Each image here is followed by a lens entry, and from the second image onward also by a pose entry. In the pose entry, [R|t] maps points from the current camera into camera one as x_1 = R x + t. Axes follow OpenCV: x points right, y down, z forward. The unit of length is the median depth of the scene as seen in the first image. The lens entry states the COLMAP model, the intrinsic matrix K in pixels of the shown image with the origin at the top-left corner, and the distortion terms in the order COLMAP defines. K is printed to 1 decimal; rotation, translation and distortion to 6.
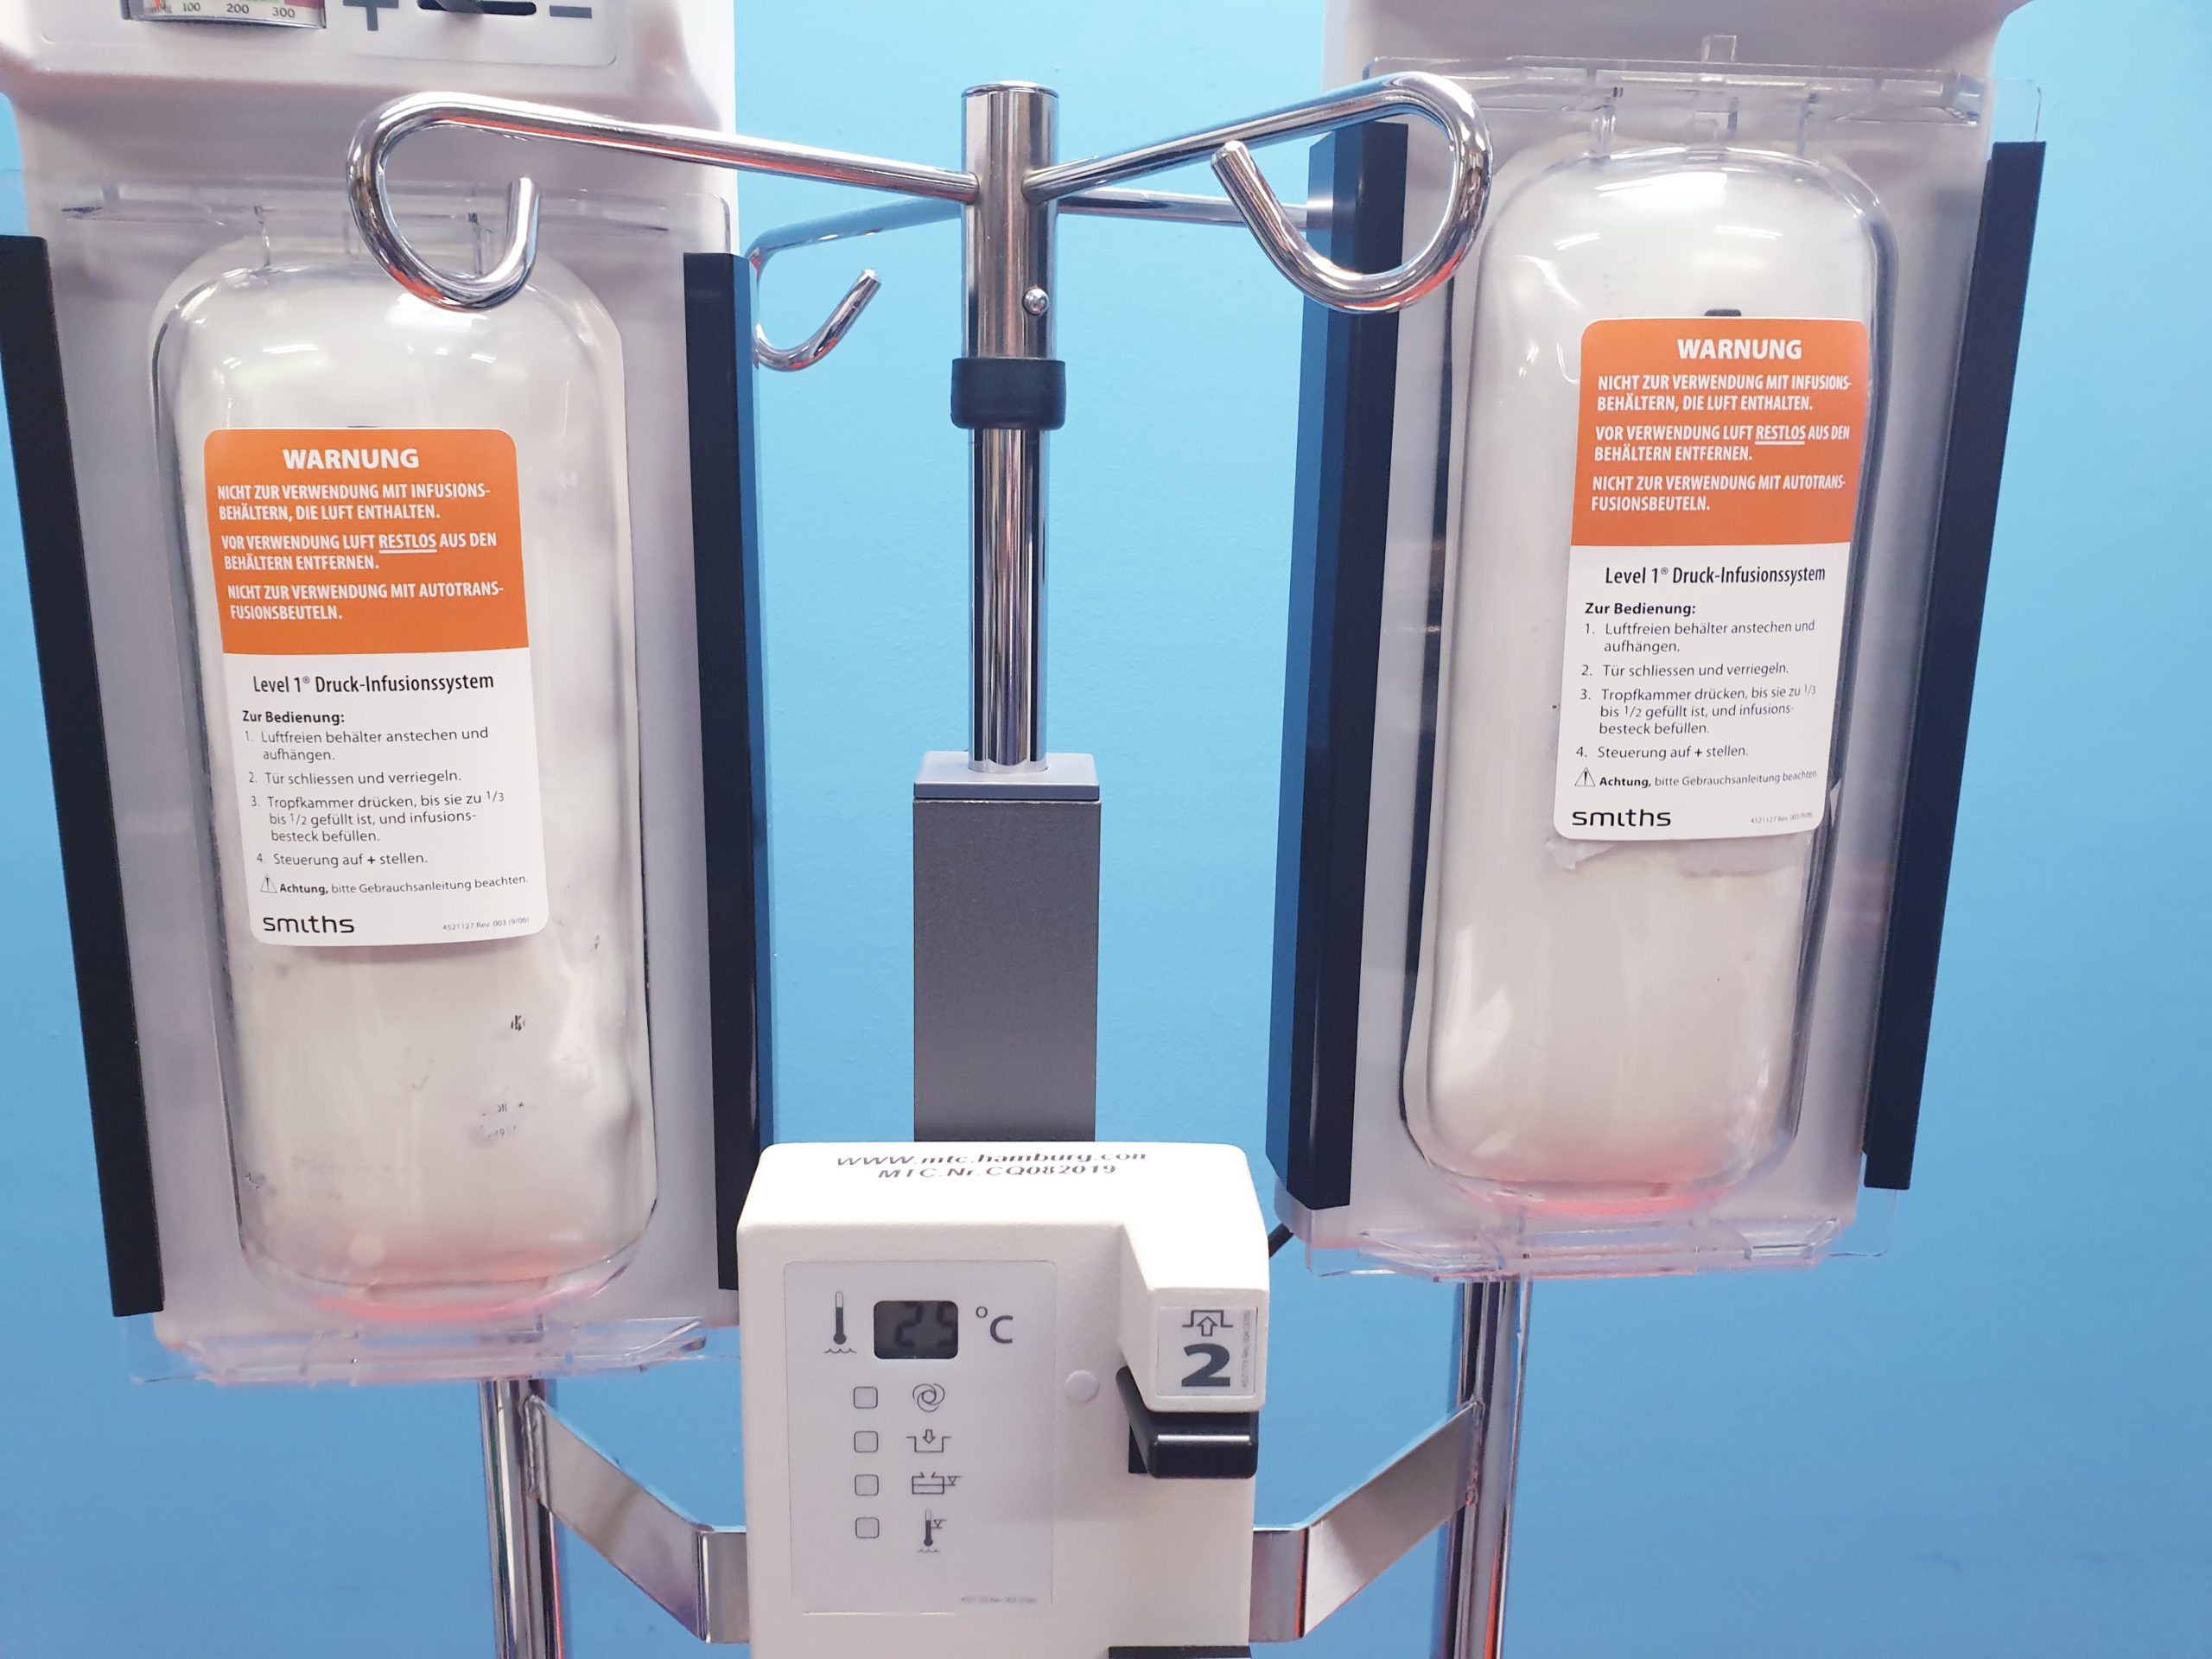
lens RADIAL K [[1672.6, 0, 1040.0], [0, 1672.6, 877.8], [0, 0, 1]] dist [0.003568, -0.005297]
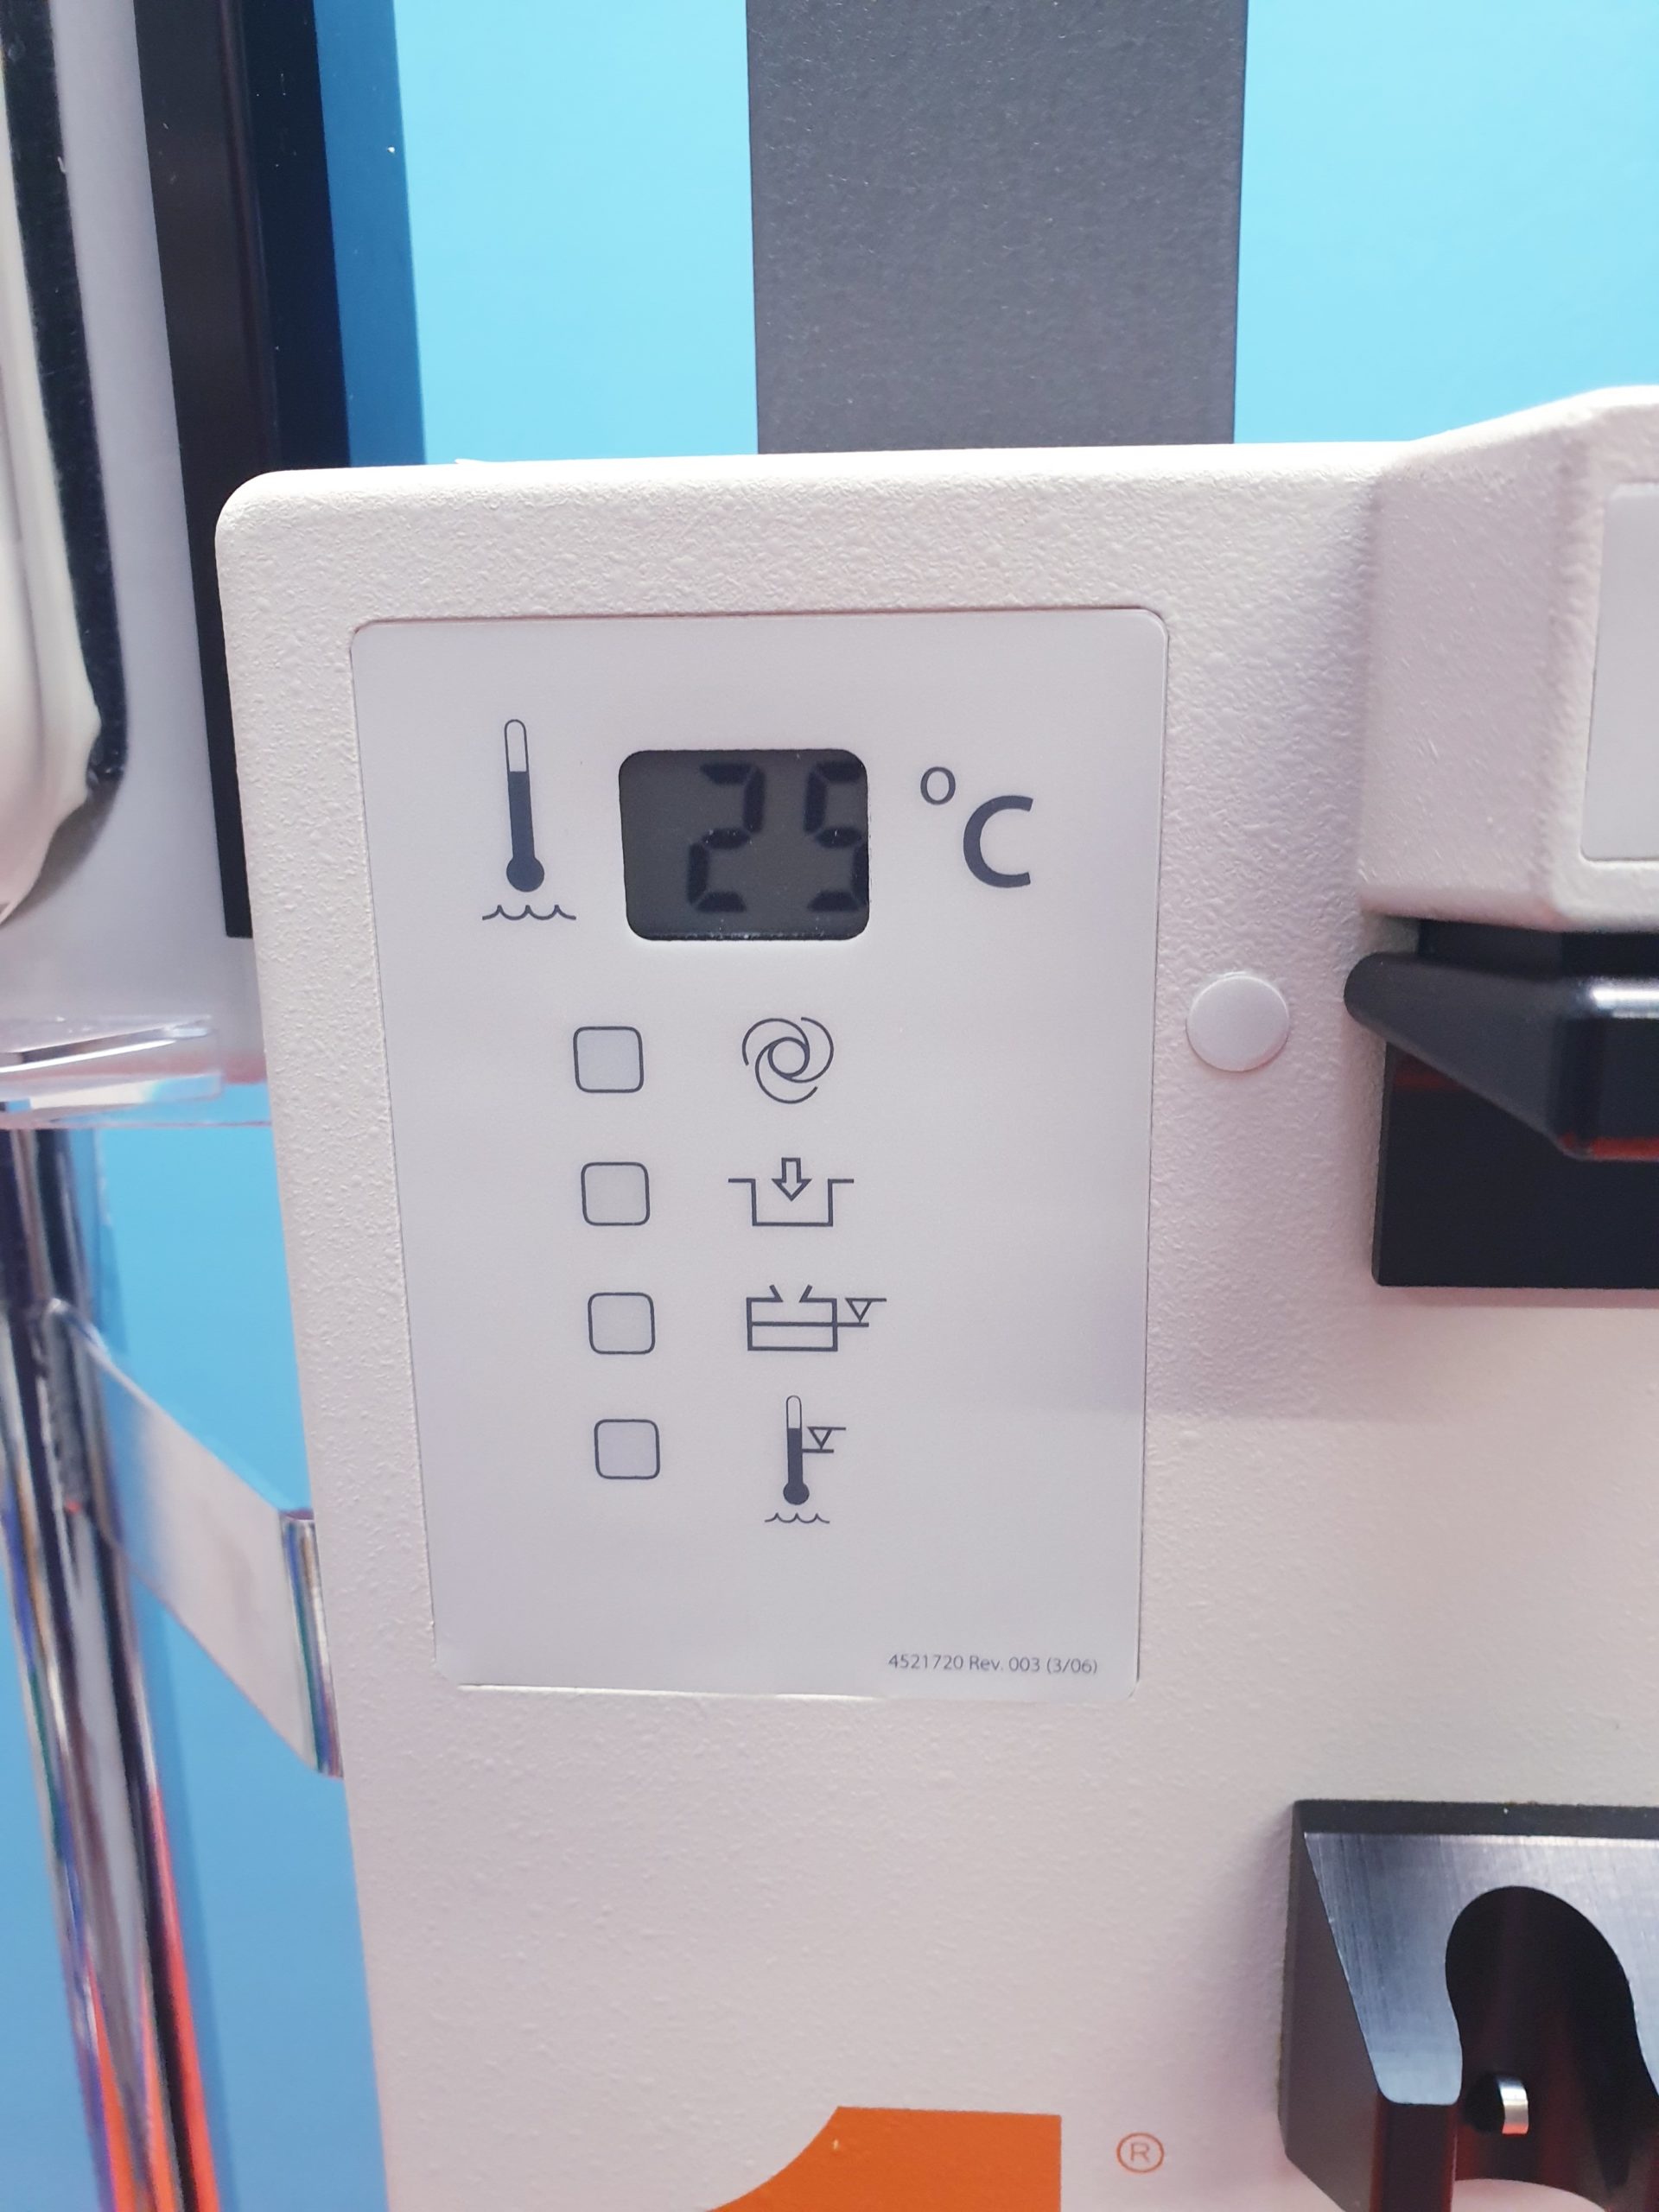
lens RADIAL K [[1672.6, 0, 829.0], [0, 1672.6, 1097.3], [0, 0, 1]] dist [0.003568, -0.005297]
pose [[0.996387, -0.010813, -0.084233, -0.029018], [0.011656, 0.999887, 0.009528, 0.316968], [0.084121, -0.010476, 0.996400, 0.658577]]
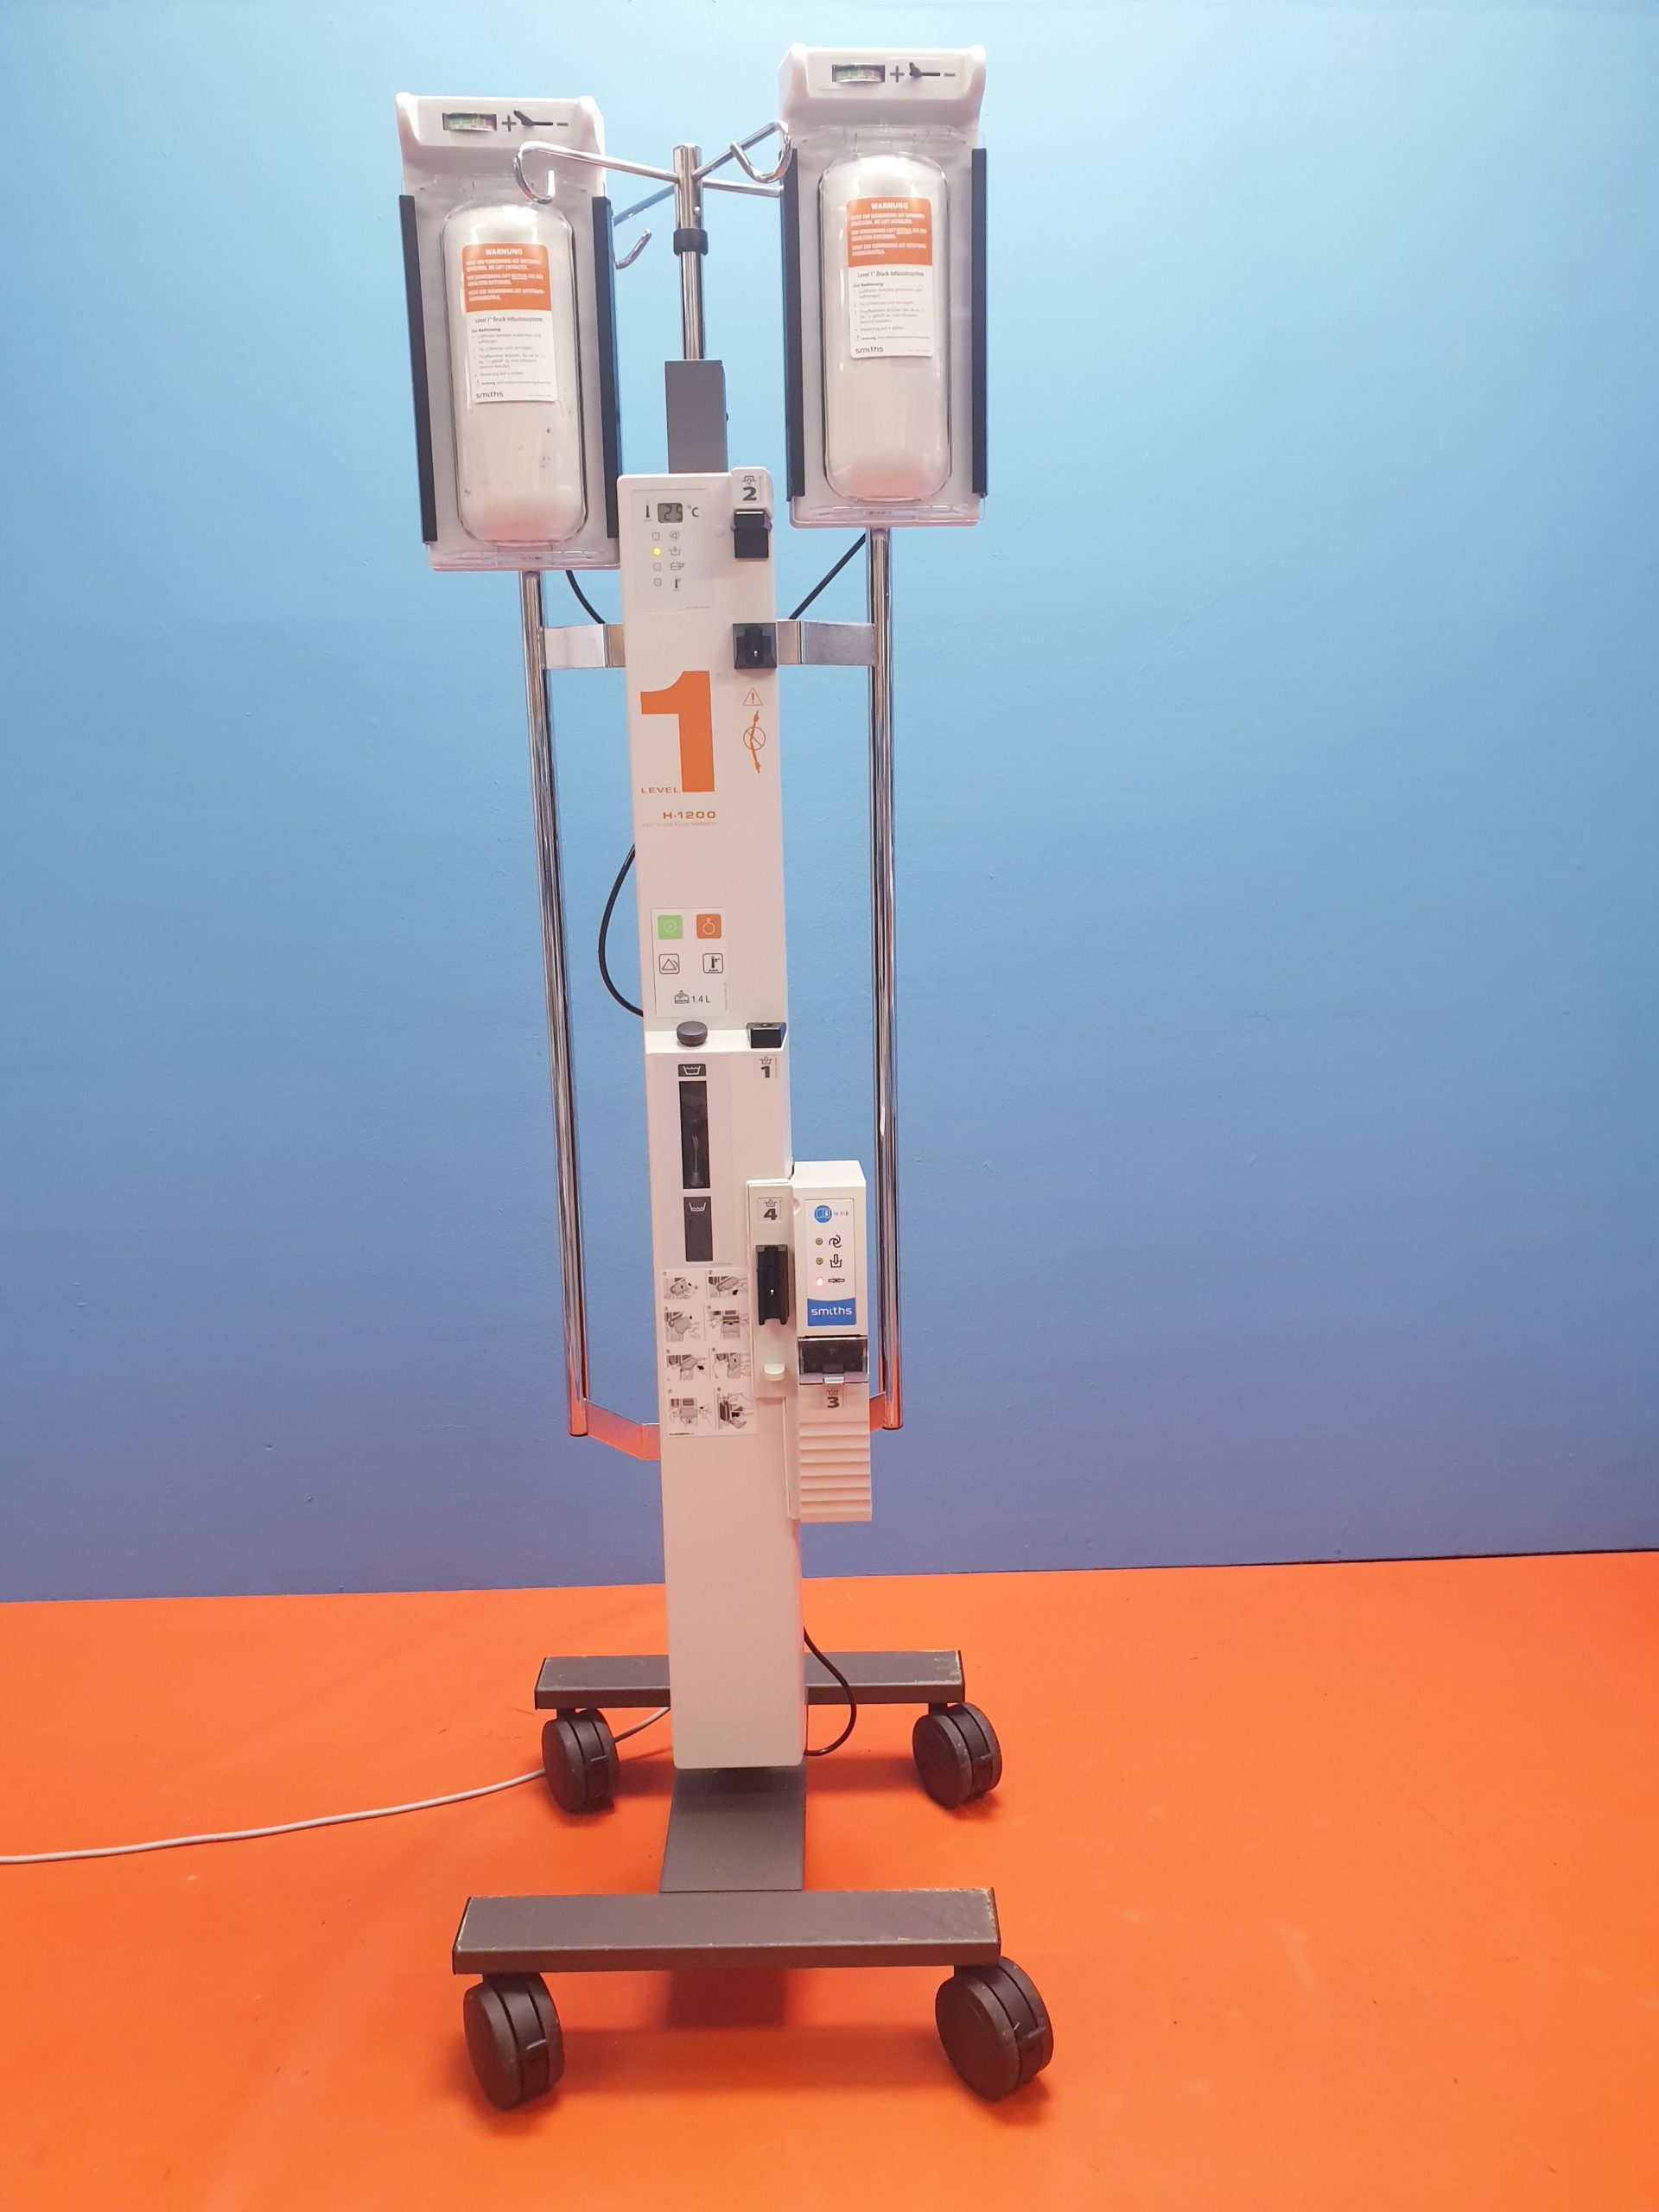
lens RADIAL K [[1672.6, 0, 823.6], [0, 1672.6, 1108.1], [0, 0, 1]] dist [0.003568, -0.005297]
pose [[0.999448, -0.031235, -0.011304, 0.236253], [0.031249, 0.999511, 0.001023, 1.475342], [0.011266, -0.001376, 0.999936, -2.378027]]
